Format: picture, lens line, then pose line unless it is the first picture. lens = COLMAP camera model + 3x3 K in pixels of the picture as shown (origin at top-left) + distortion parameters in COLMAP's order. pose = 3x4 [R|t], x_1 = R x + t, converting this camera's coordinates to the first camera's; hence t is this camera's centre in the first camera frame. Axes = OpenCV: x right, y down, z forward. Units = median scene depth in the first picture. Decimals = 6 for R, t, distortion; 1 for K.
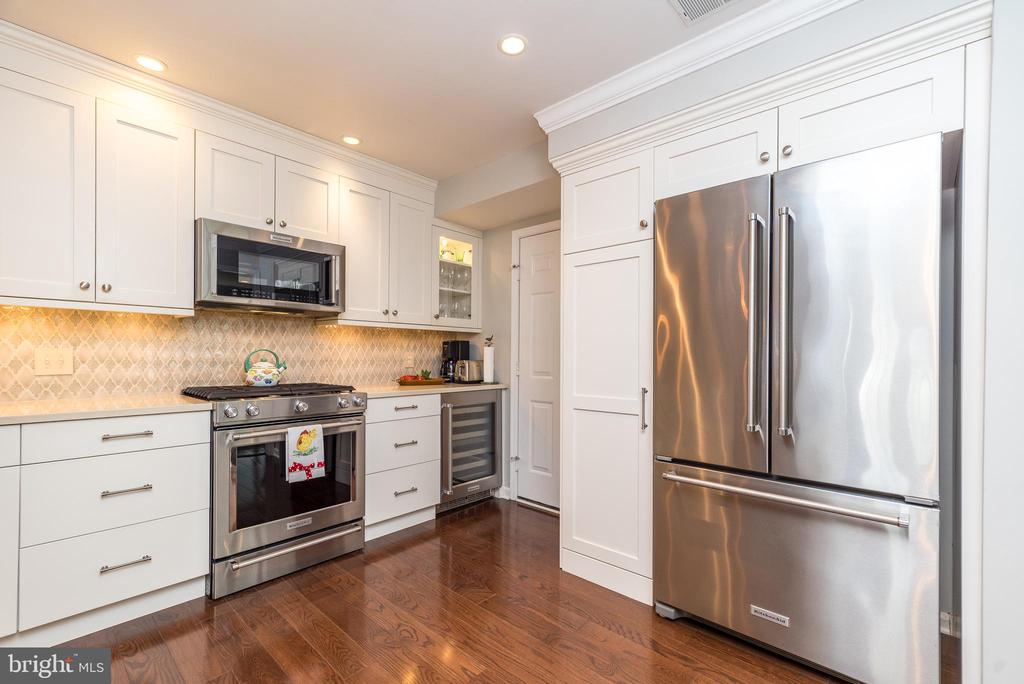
lens RADIAL K [[446.4, 0, 511.9], [0, 446.4, 348.1], [0, 0, 1]] dist [0.002468, 0.000119]
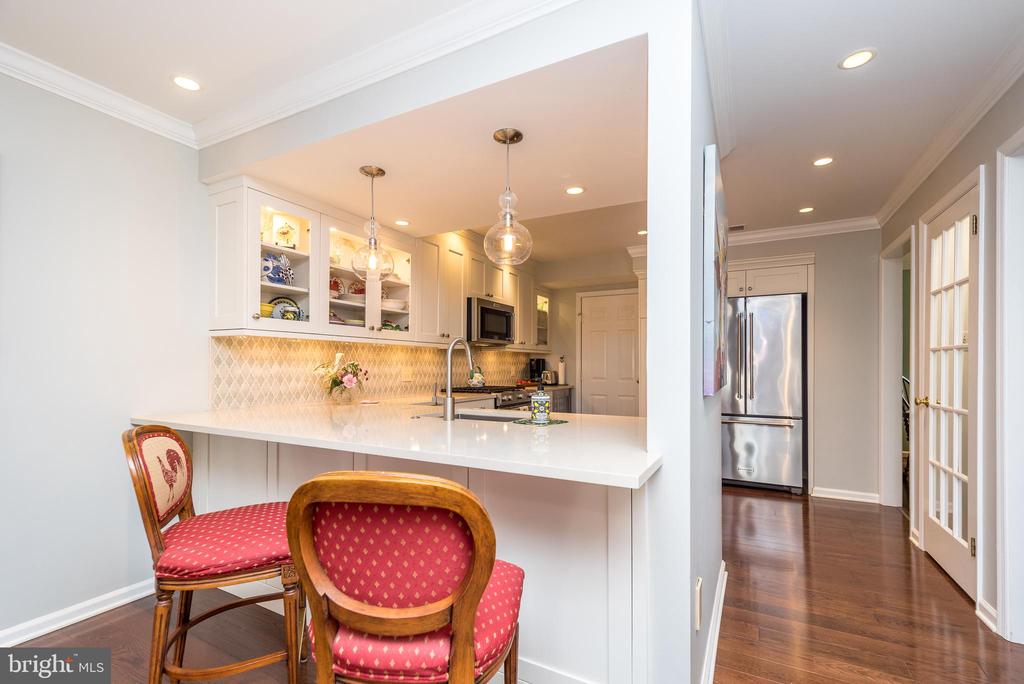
lens RADIAL K [[455.3, 0, 510.5], [0, 455.3, 354.3], [0, 0, 1]] dist [0.001609, 0.000105]
pose [[0.970349, -0.003668, 0.241679, -0.647730], [0.005562, 0.999959, -0.007157, -0.022716], [-0.241643, 0.008289, 0.970330, -0.577004]]
